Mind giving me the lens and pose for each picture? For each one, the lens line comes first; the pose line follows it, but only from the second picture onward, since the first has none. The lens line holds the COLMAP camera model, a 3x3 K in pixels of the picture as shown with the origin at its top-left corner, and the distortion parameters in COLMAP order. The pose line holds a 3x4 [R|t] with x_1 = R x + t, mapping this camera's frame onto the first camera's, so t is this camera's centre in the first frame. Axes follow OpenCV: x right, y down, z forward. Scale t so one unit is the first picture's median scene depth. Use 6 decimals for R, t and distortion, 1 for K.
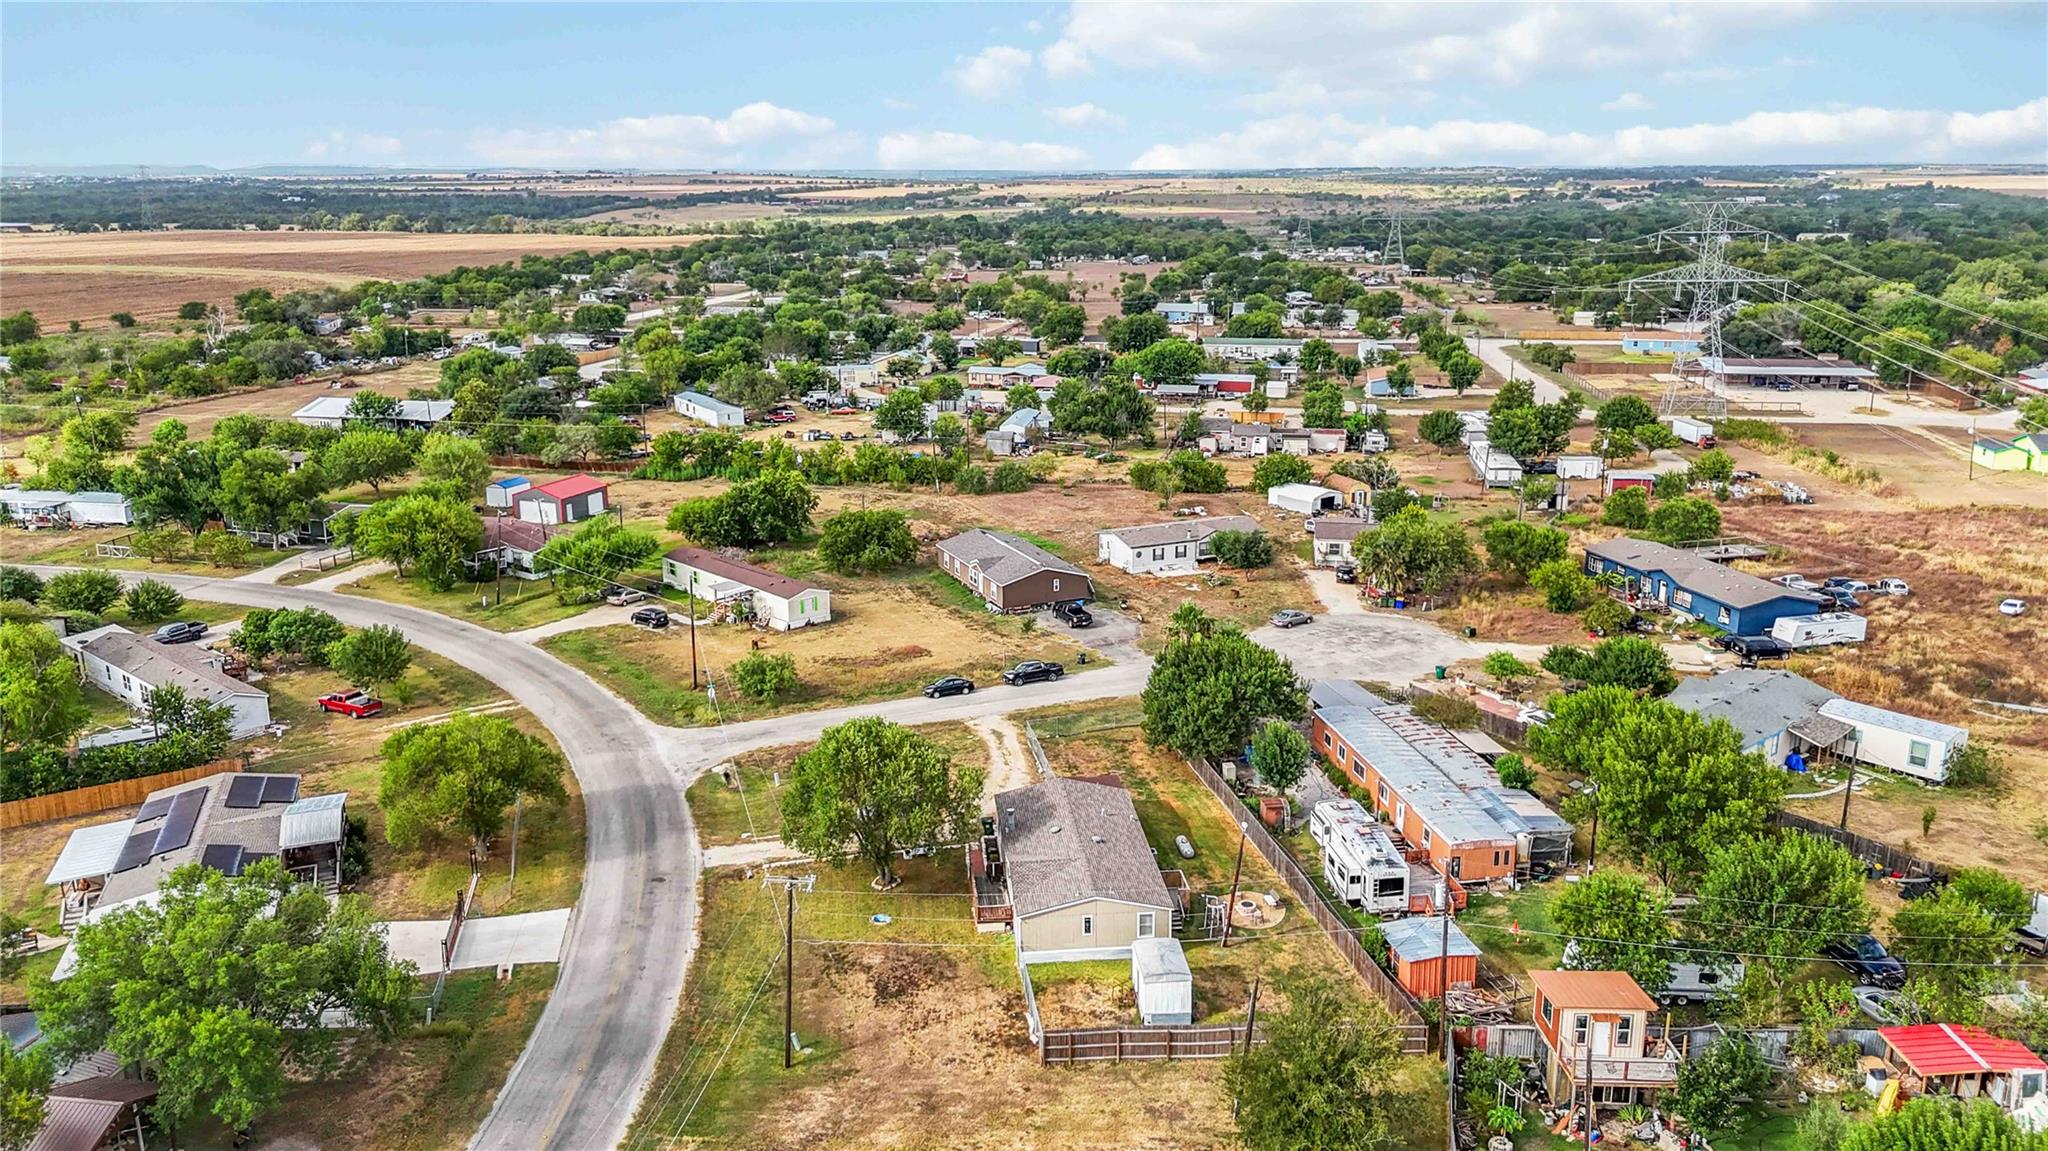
lens RADIAL K [[1496.7, 0, 1024.3], [0, 1496.7, 581.2], [0, 0, 1]] dist [0.065953, -0.056646]
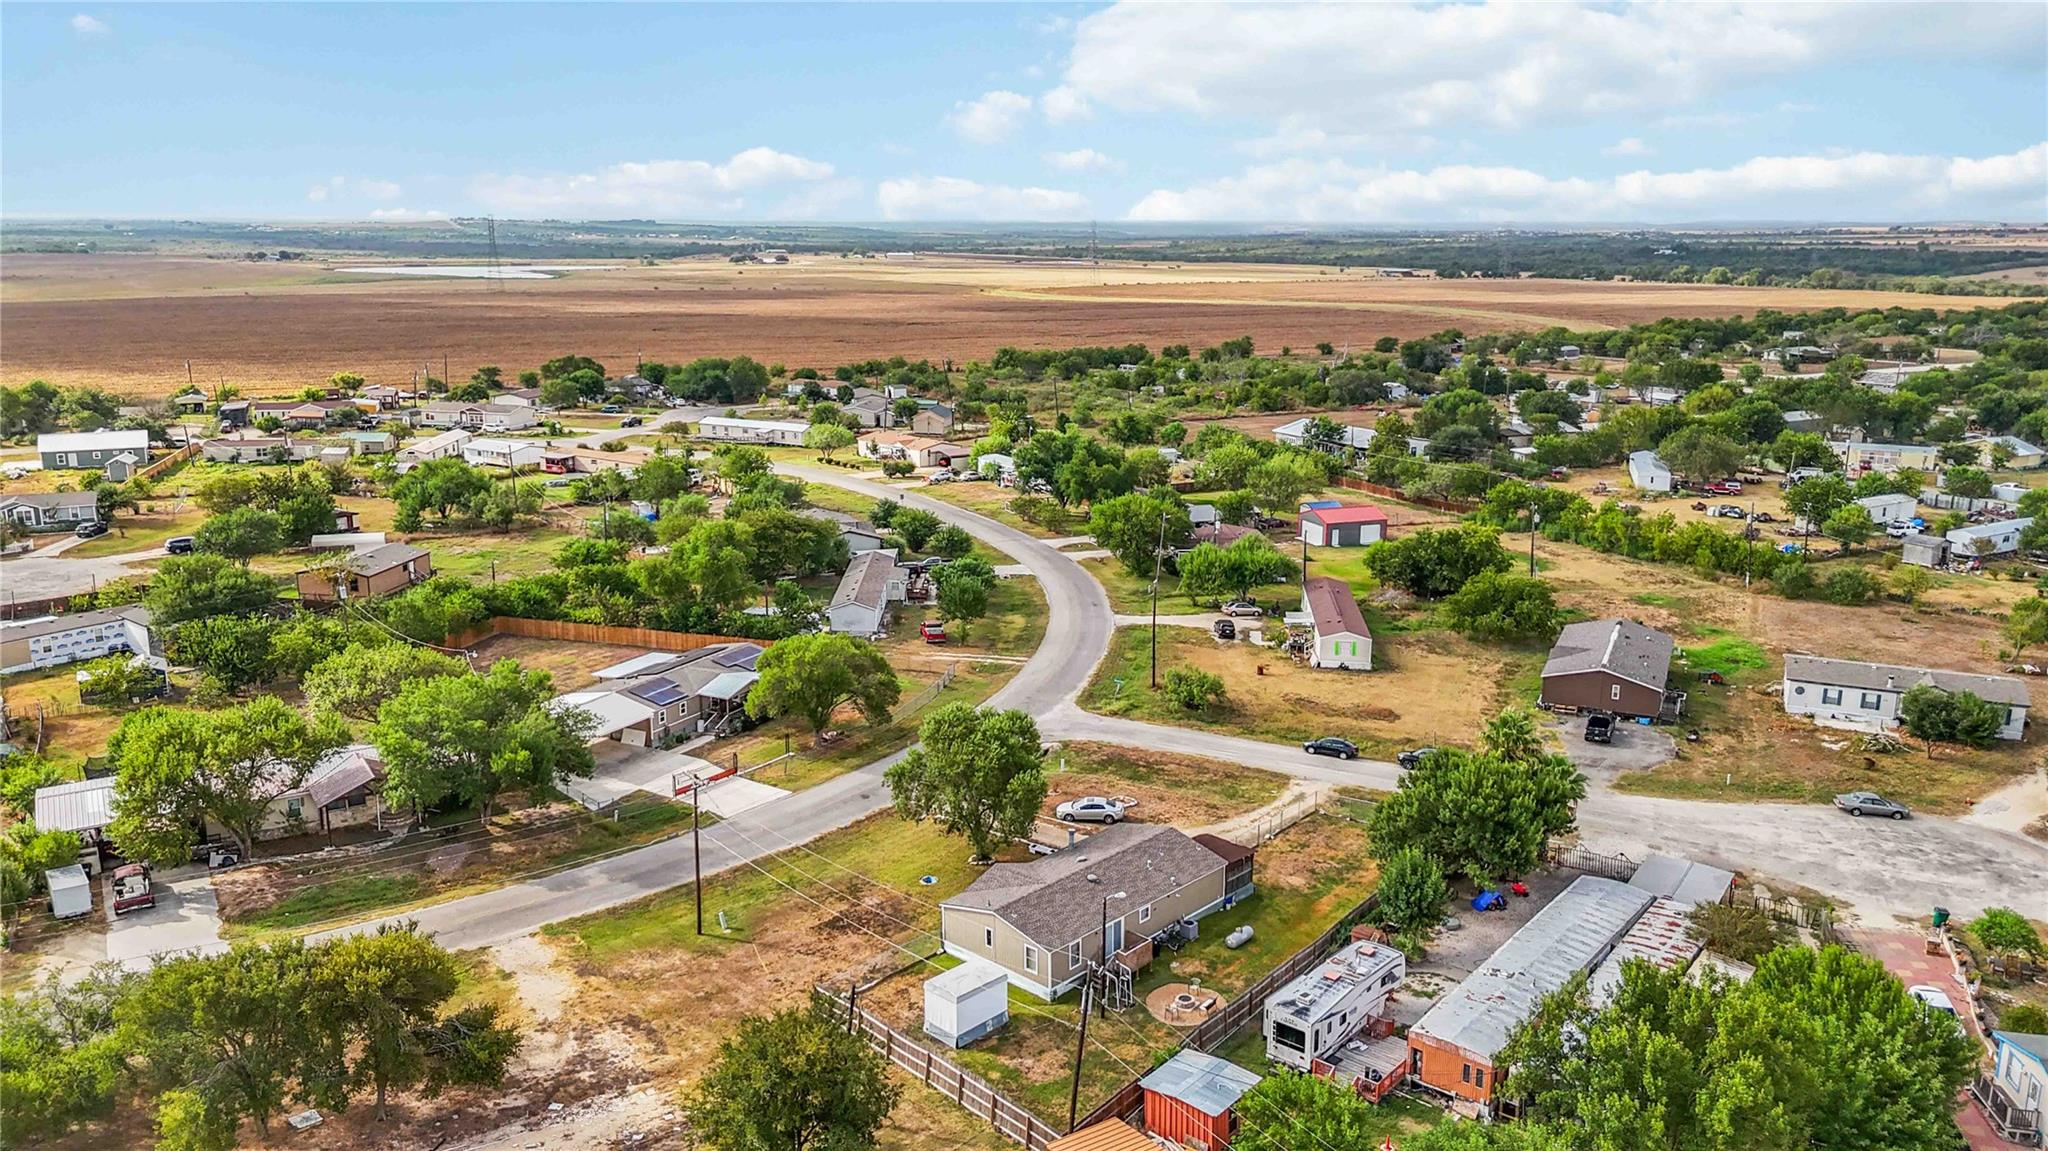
lens RADIAL K [[1496.7, 0, 1020.3], [0, 1496.7, 571.8], [0, 0, 1]] dist [0.065953, -0.056646]
pose [[0.657401, 0.176063, -0.732684, 0.331528], [-0.204738, 0.977478, 0.051184, -0.030847], [0.725194, 0.116360, 0.678641, 0.127050]]
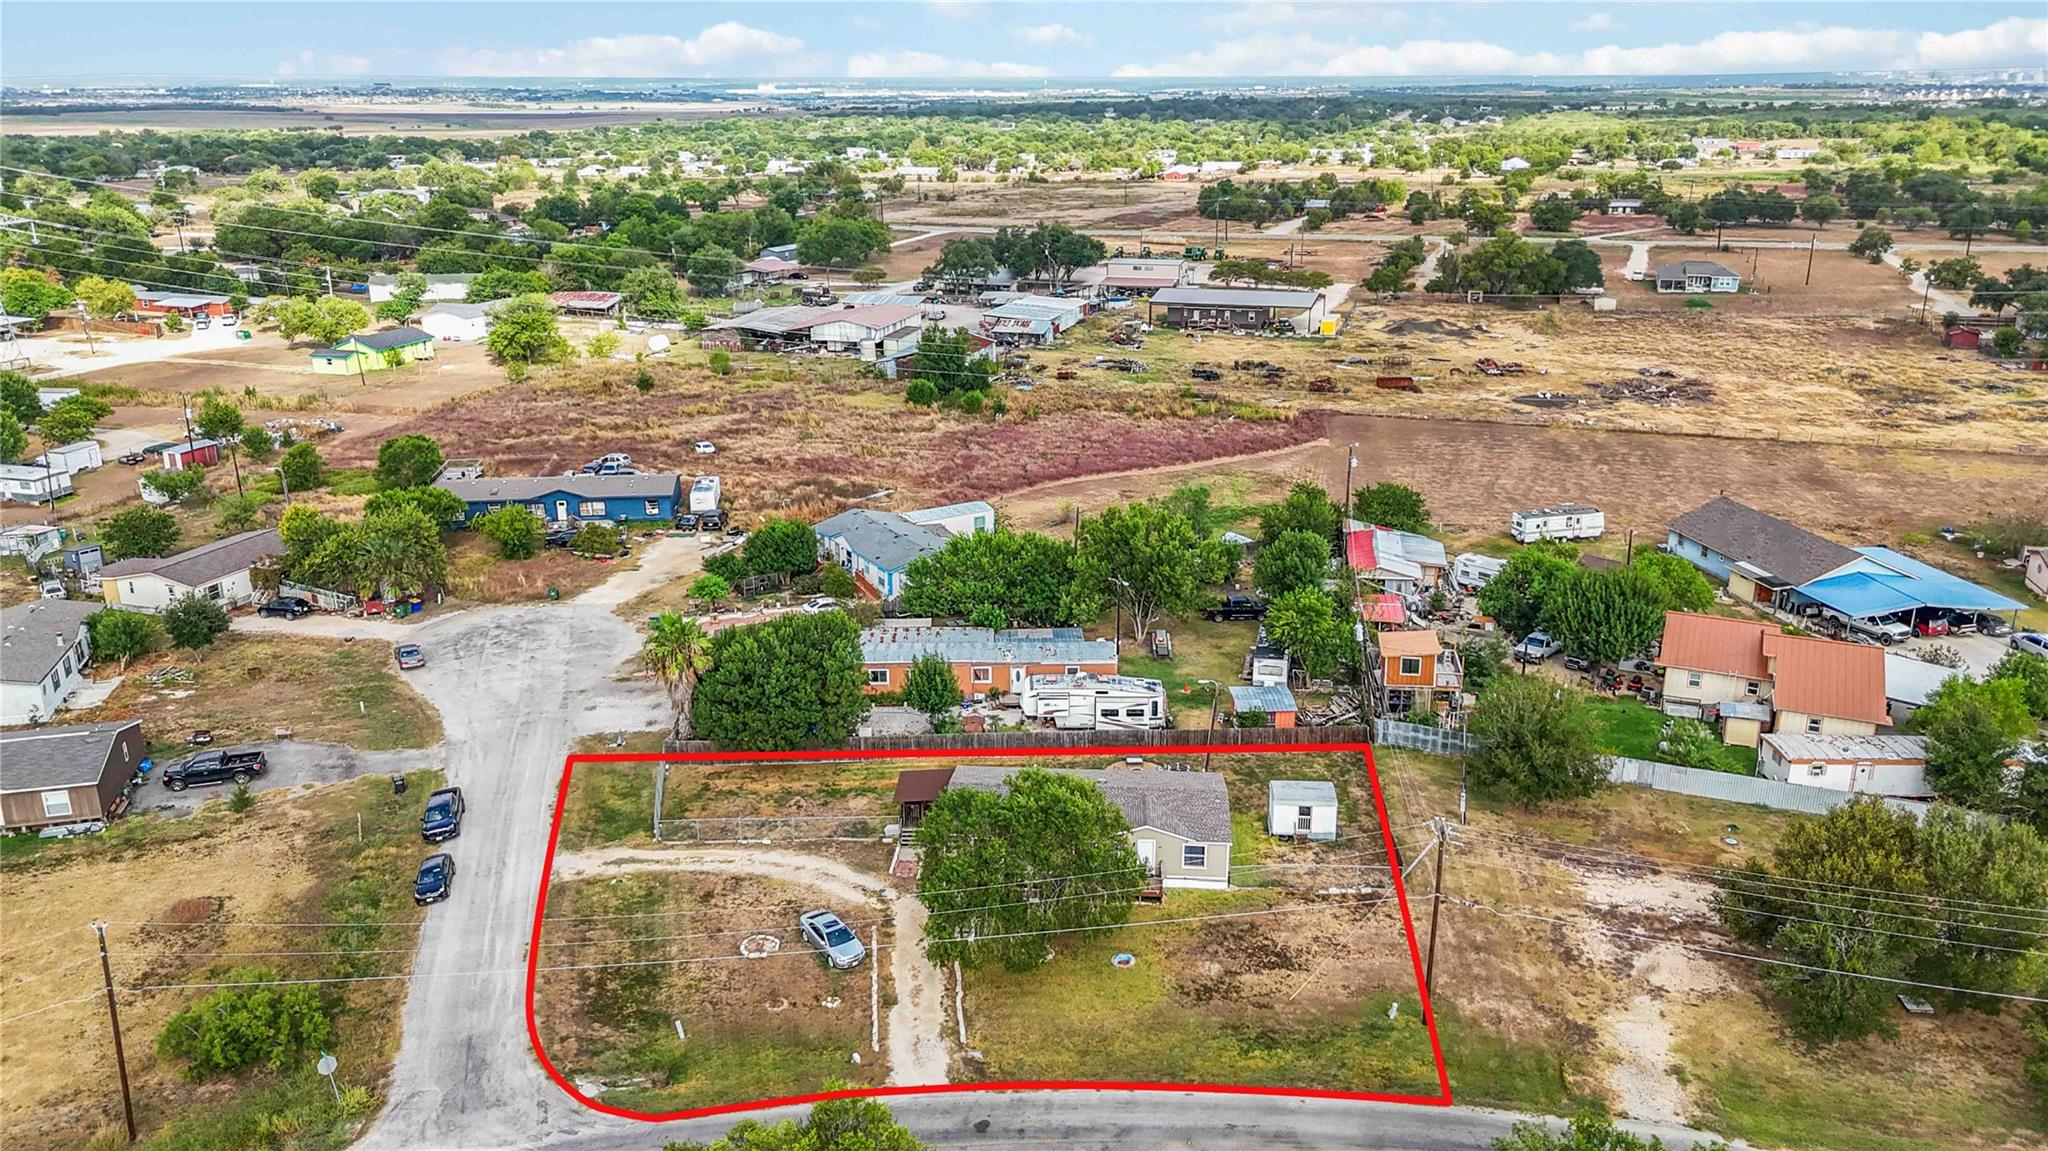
lens RADIAL K [[1496.7, 0, 1029.2], [0, 1496.7, 583.2], [0, 0, 1]] dist [0.065953, -0.056646]
pose [[0.148937, -0.307615, 0.939782, -0.397926], [0.262994, 0.928476, 0.262235, -0.103654], [-0.953232, 0.208101, 0.219186, 0.376369]]
